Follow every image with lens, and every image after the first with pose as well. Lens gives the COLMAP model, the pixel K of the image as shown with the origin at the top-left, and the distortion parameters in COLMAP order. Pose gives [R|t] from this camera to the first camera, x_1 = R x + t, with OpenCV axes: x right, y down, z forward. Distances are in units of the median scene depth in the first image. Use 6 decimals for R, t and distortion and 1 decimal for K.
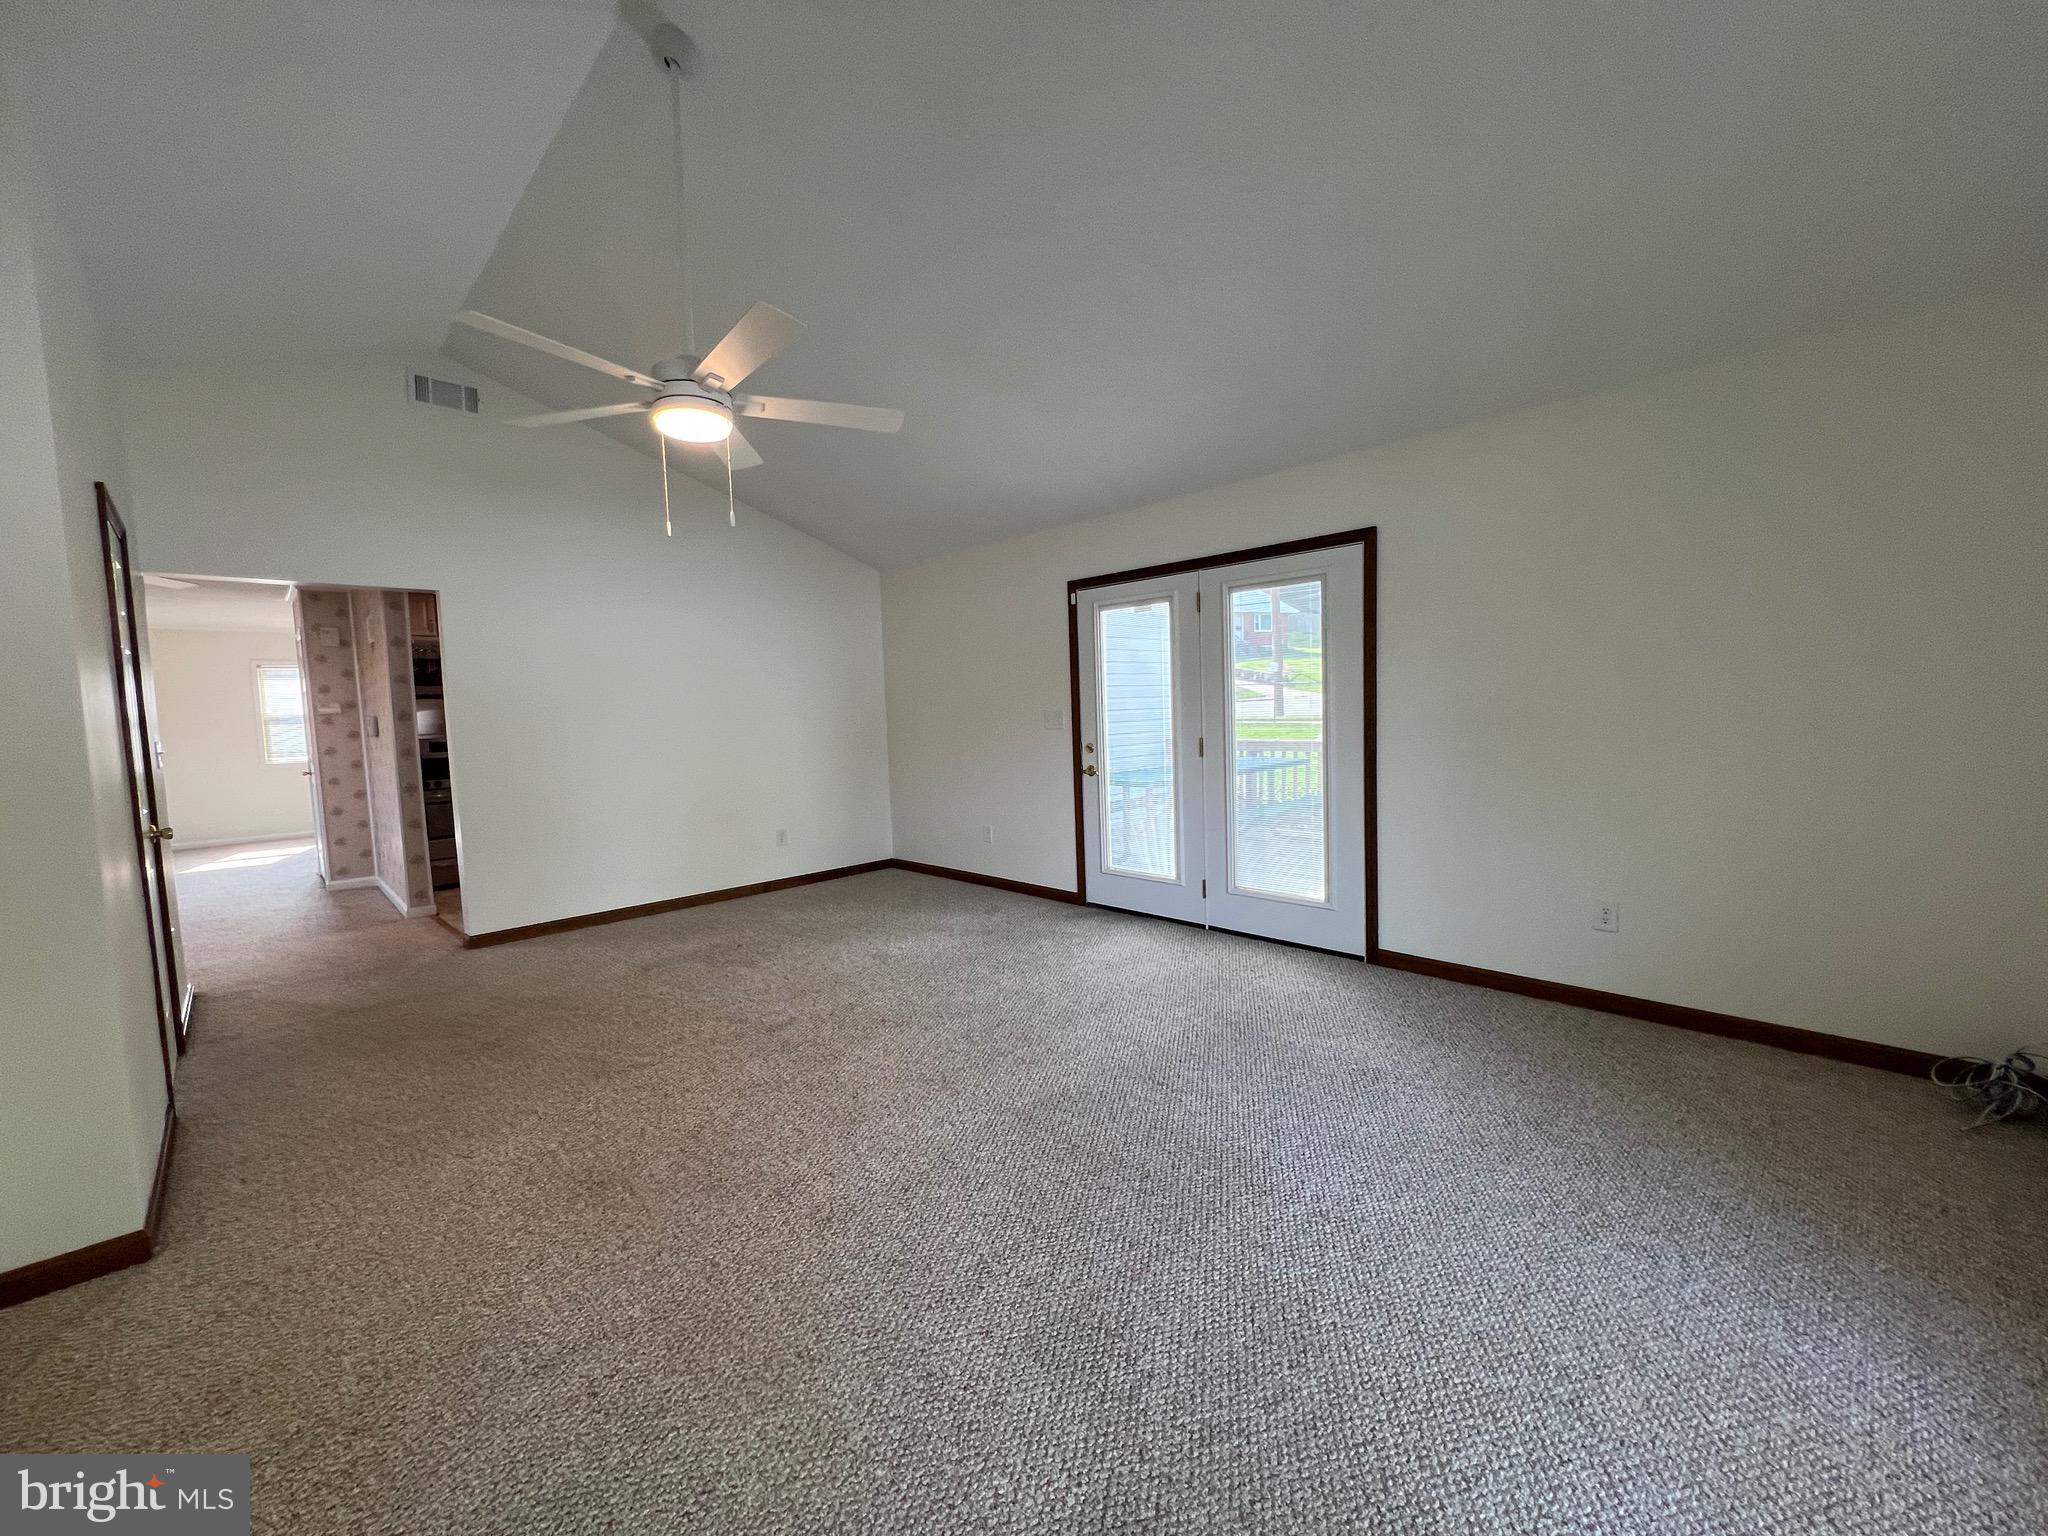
lens RADIAL K [[819.5, 0, 1025.1], [0, 819.5, 761.5], [0, 0, 1]] dist [-0.002355, 0.000795]
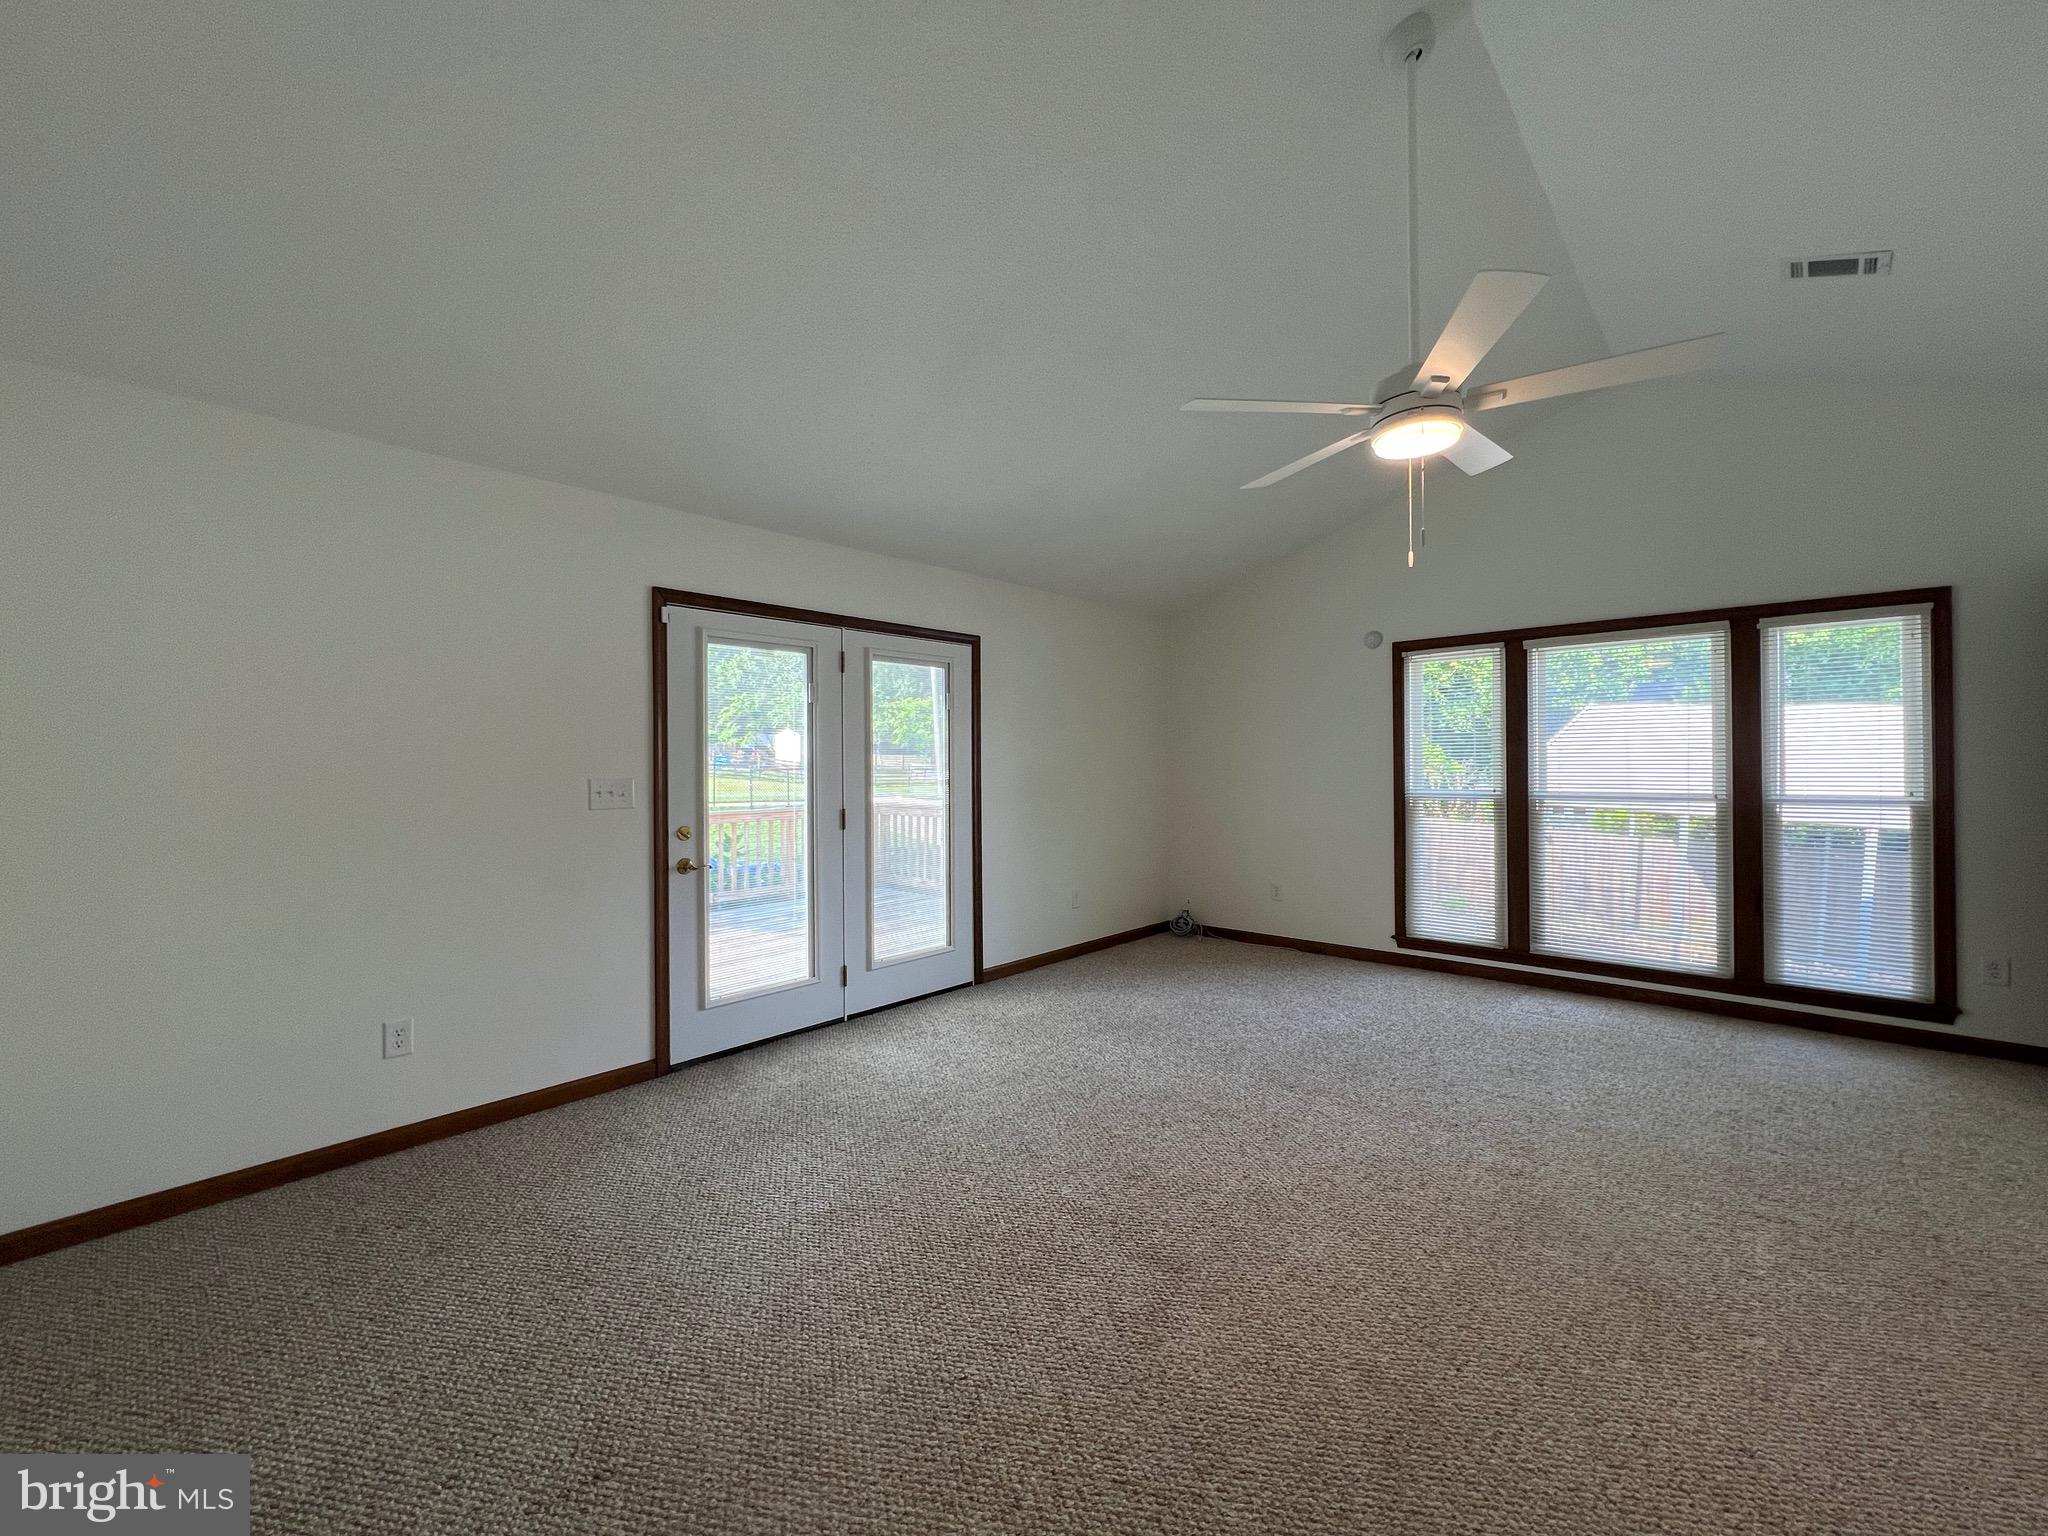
lens RADIAL K [[819.5, 0, 1021.8], [0, 819.5, 764.2], [0, 0, 1]] dist [-0.002355, 0.000795]
pose [[-0.055738, 0.032156, 0.997927, -0.707831], [0.077759, 0.996585, -0.027770, -0.037491], [-0.995413, 0.076050, -0.058048, 0.848058]]
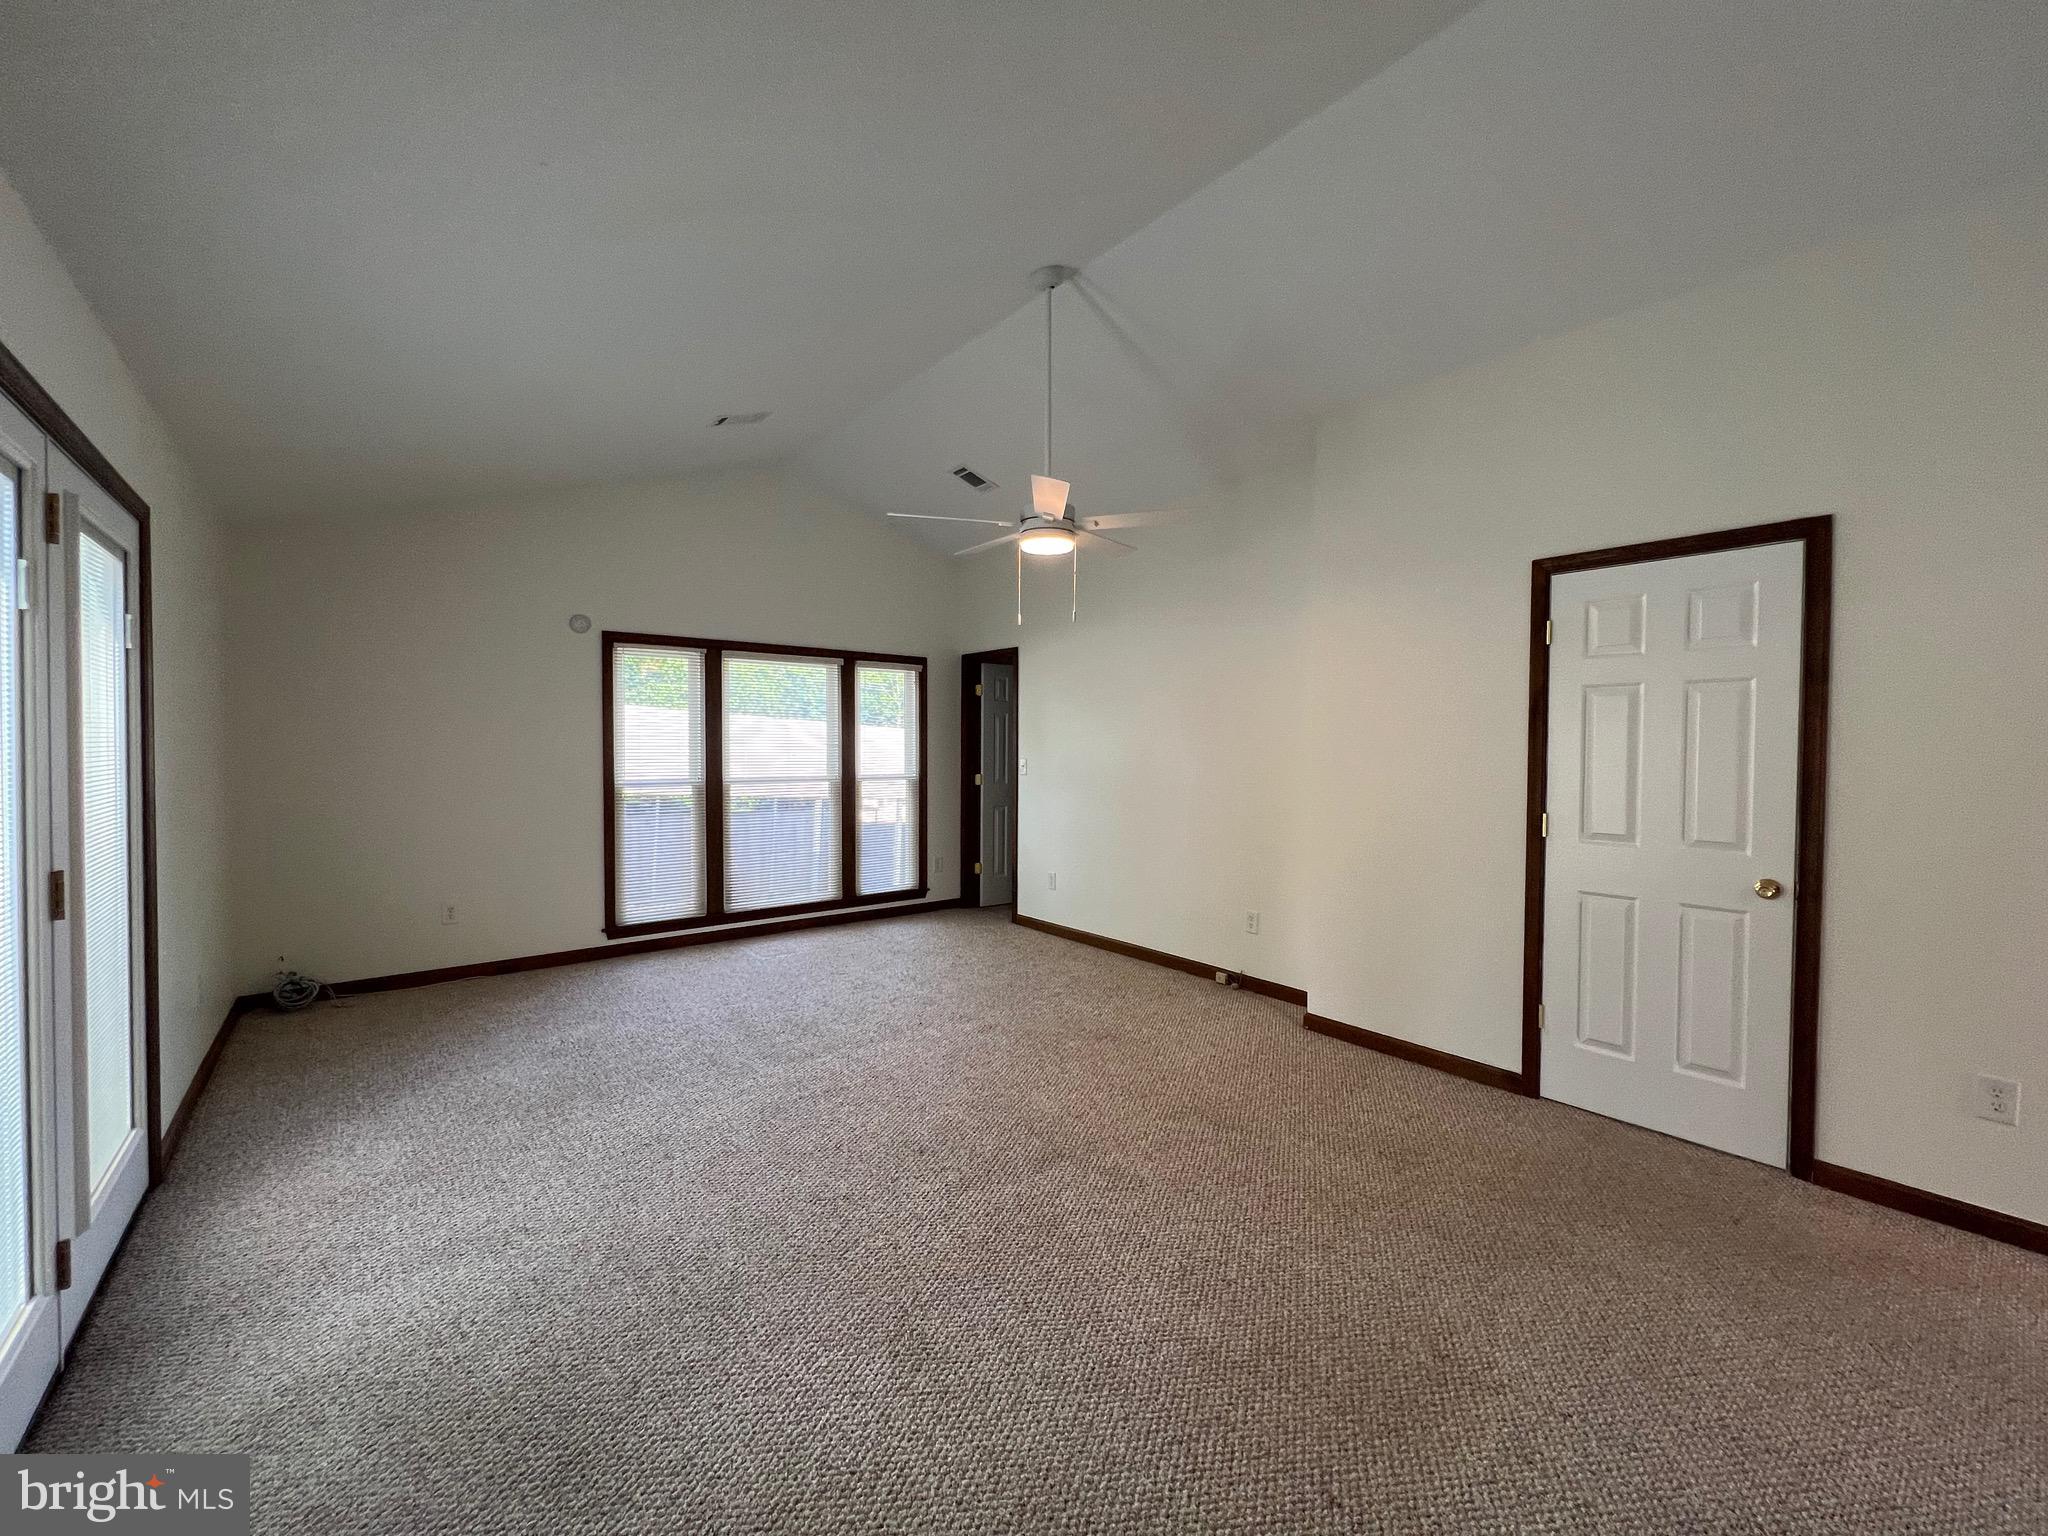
lens RADIAL K [[819.5, 0, 1024.2], [0, 819.5, 766.0], [0, 0, 1]] dist [-0.002355, 0.000795]
pose [[-0.995697, 0.024627, 0.089332, -0.269518], [0.032719, 0.995379, 0.090282, -0.096558], [-0.086696, 0.092816, -0.991902, 1.330469]]
